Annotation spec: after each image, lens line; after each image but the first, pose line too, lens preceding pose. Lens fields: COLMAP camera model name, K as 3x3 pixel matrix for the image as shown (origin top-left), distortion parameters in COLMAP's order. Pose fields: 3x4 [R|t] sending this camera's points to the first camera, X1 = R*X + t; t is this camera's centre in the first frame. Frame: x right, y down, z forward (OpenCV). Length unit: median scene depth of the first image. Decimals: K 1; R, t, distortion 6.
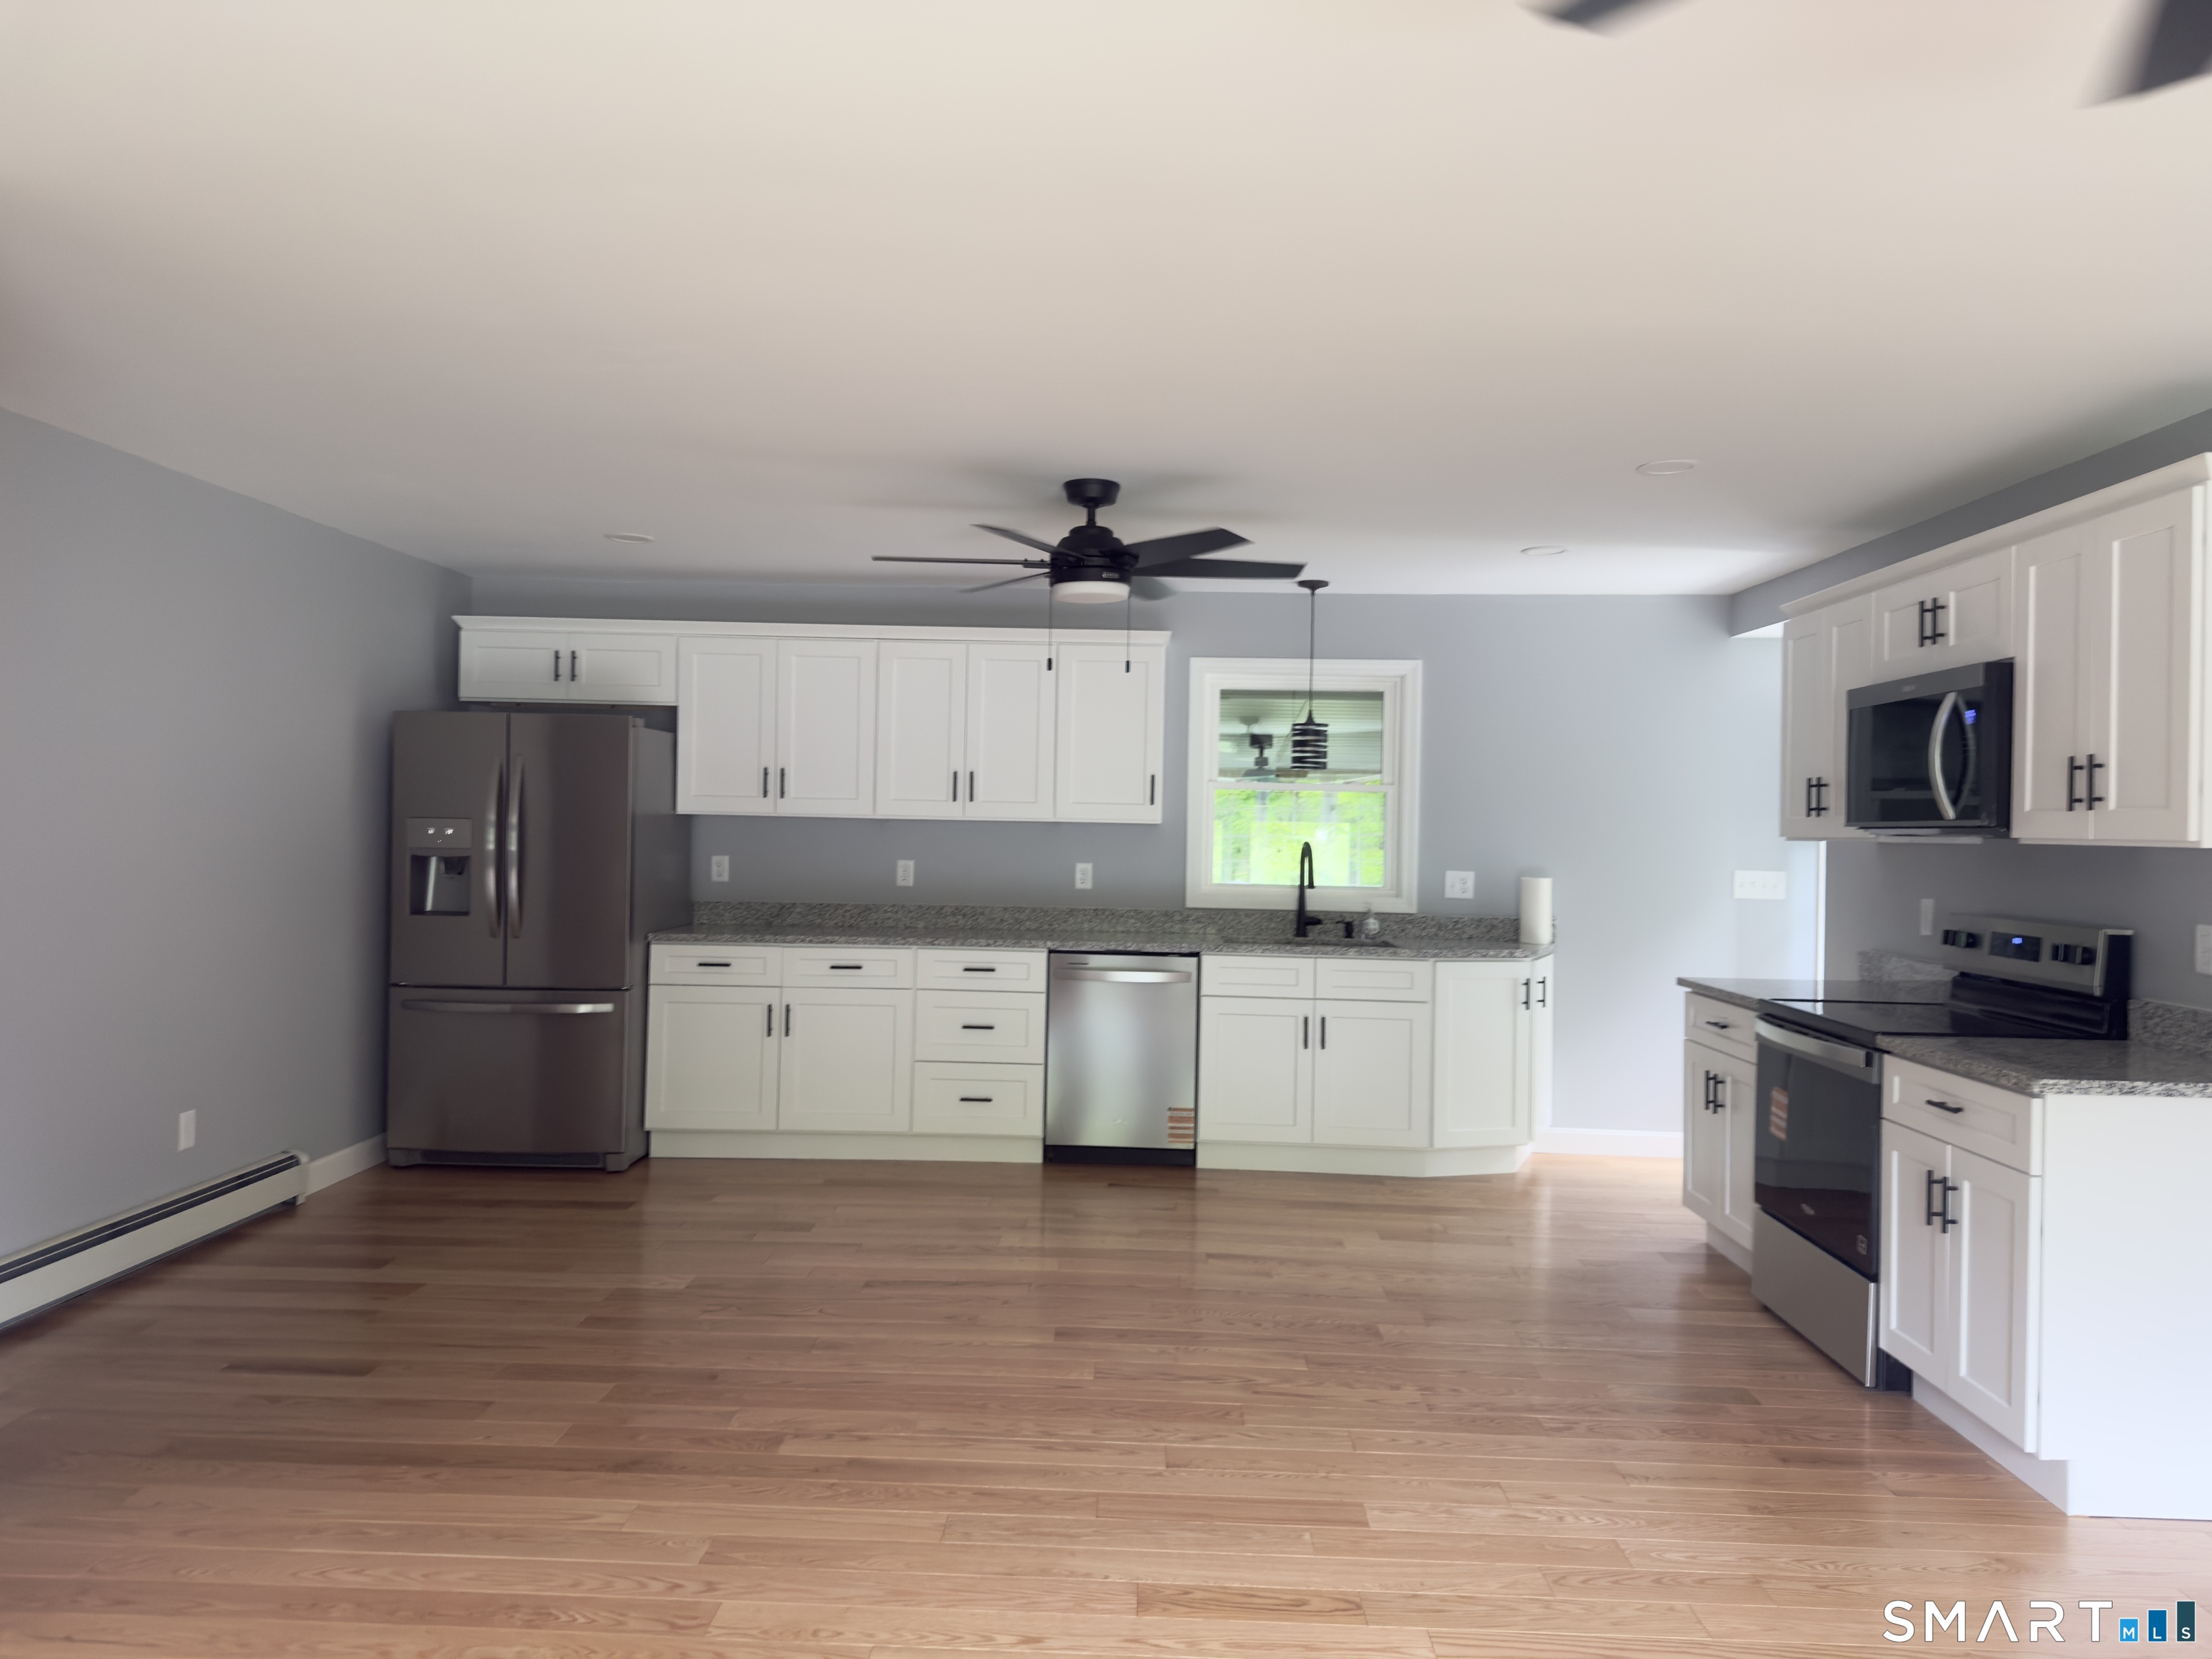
lens RADIAL K [[1534.6, 0, 1104.2], [0, 1534.6, 822.8], [0, 0, 1]] dist [0.144663, -0.202445]
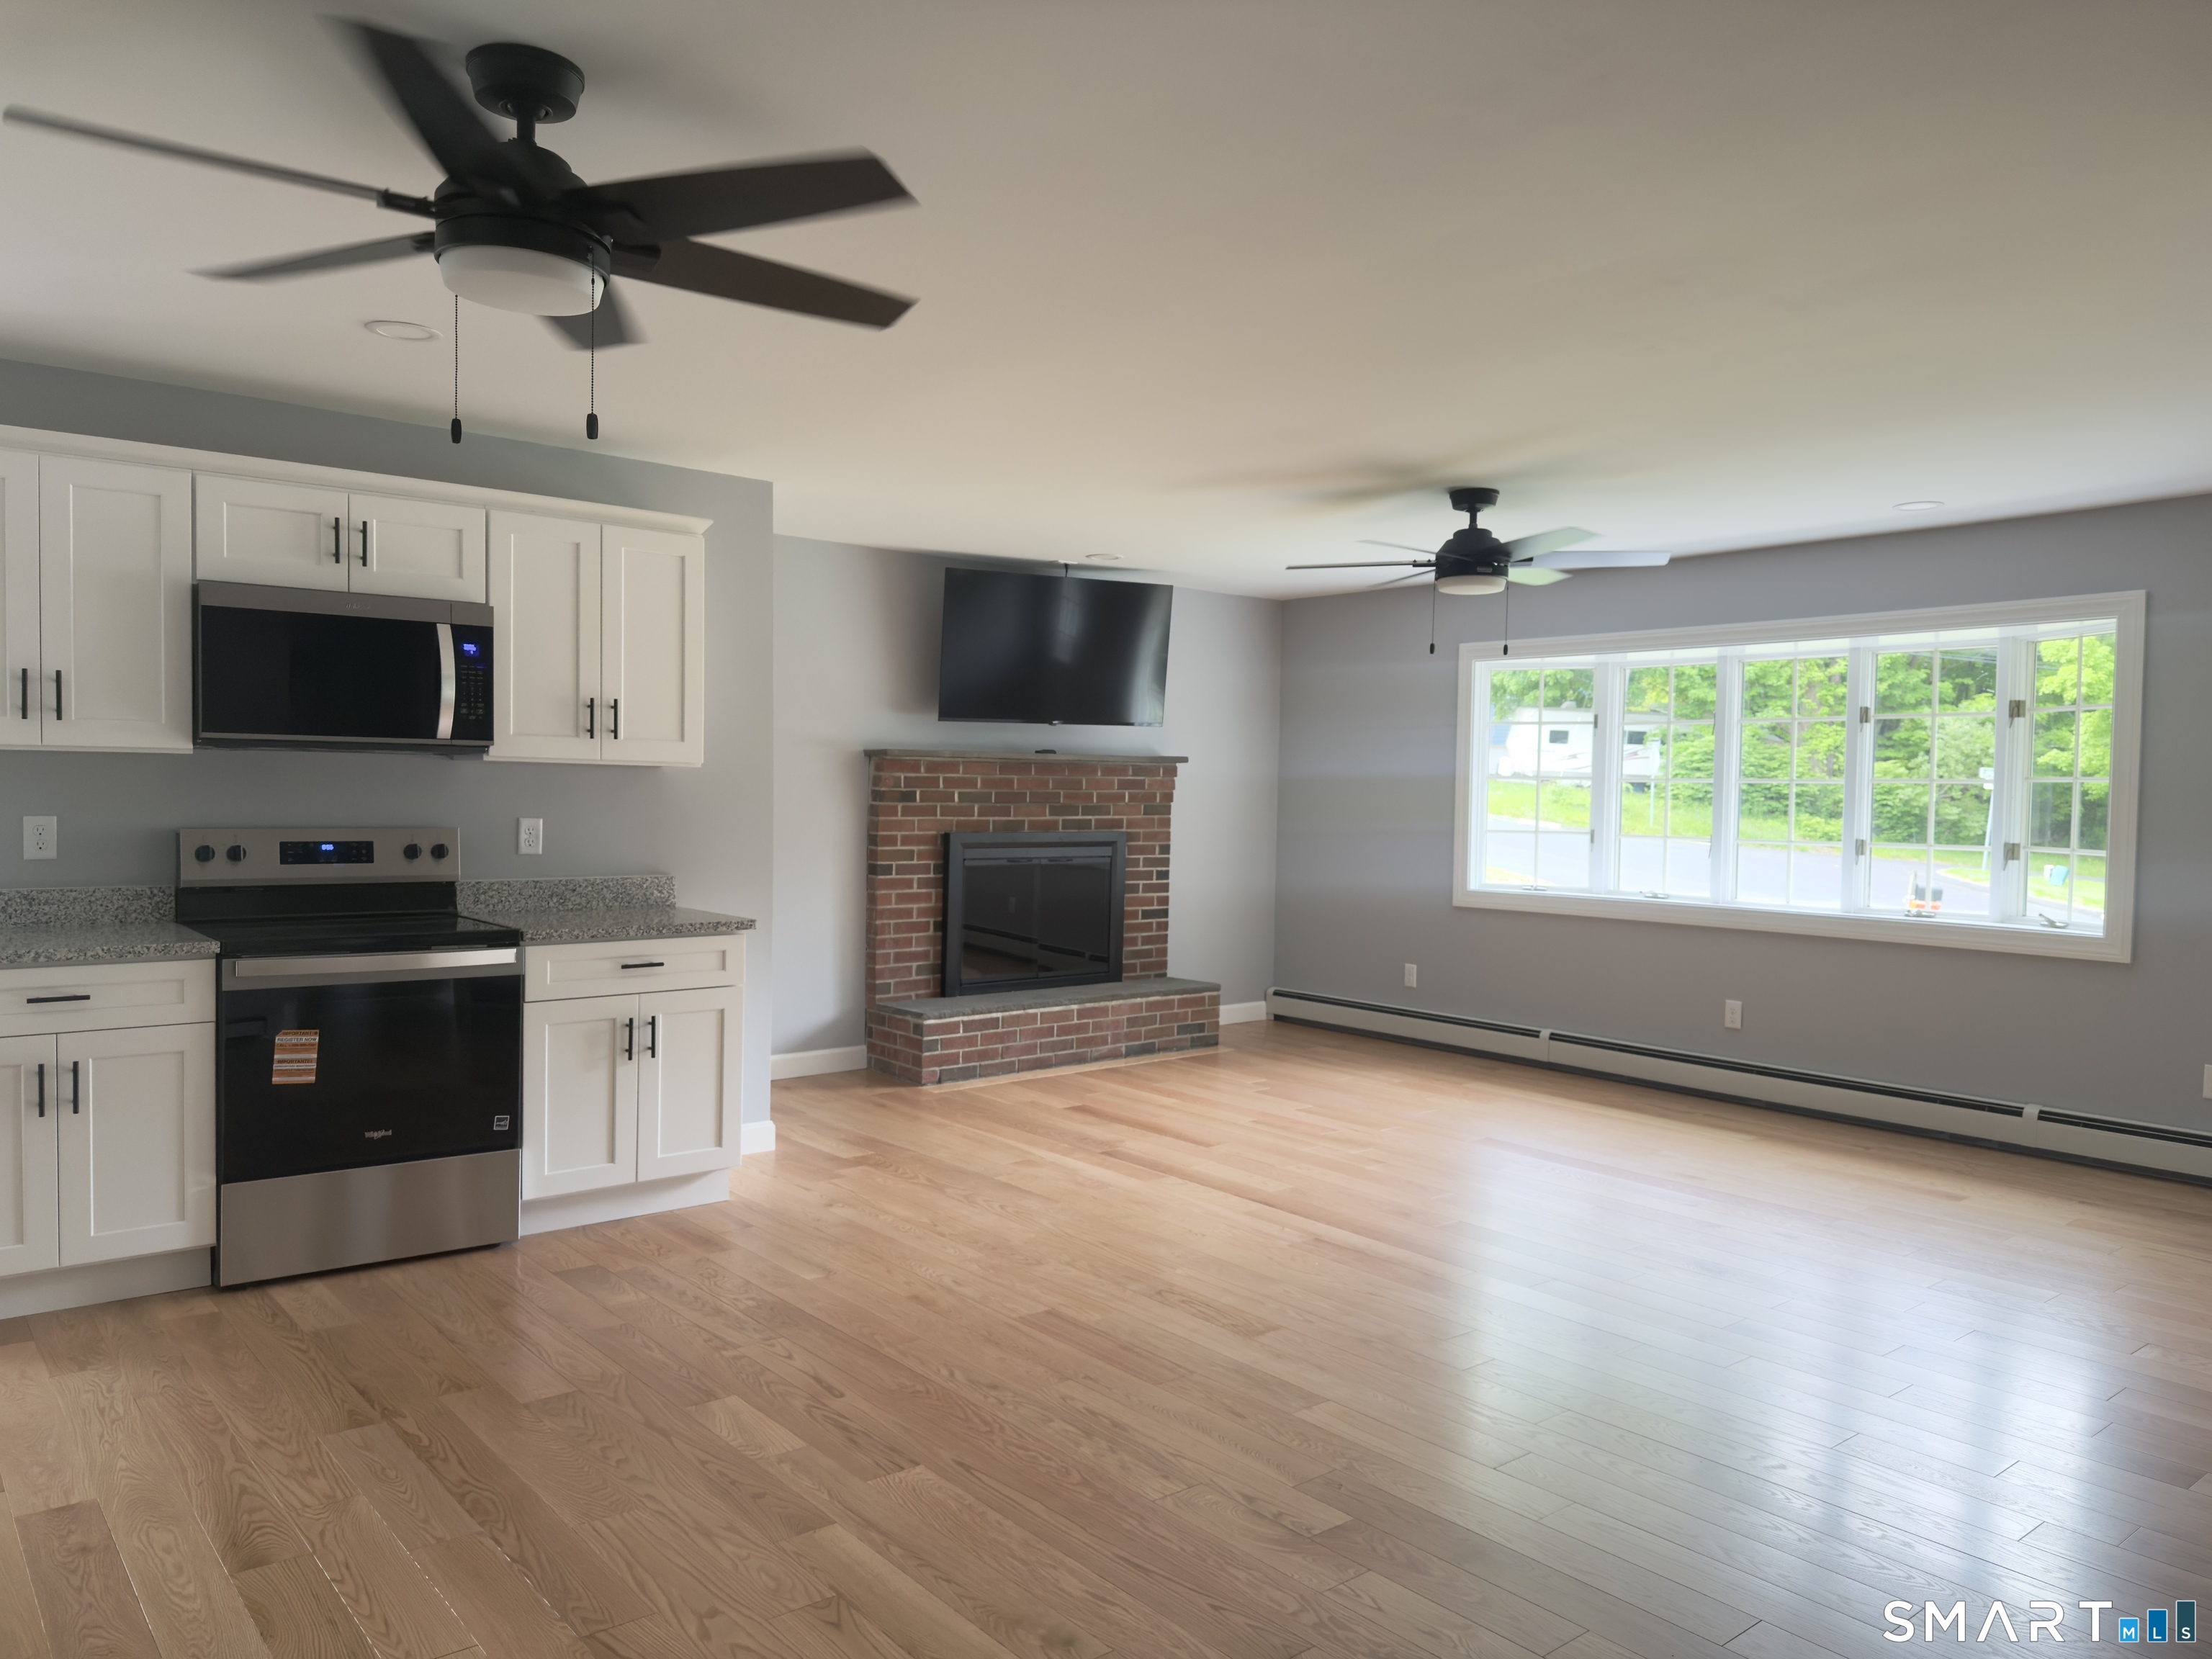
lens RADIAL K [[1519.7, 0, 1107.7], [0, 1519.7, 863.1], [0, 0, 1]] dist [0.072926, -0.088858]
pose [[-0.657254, -0.068022, 0.750593, -0.405921], [-0.034245, 0.997586, 0.060419, 0.002700], [-0.752891, 0.014007, -0.657996, 0.927494]]
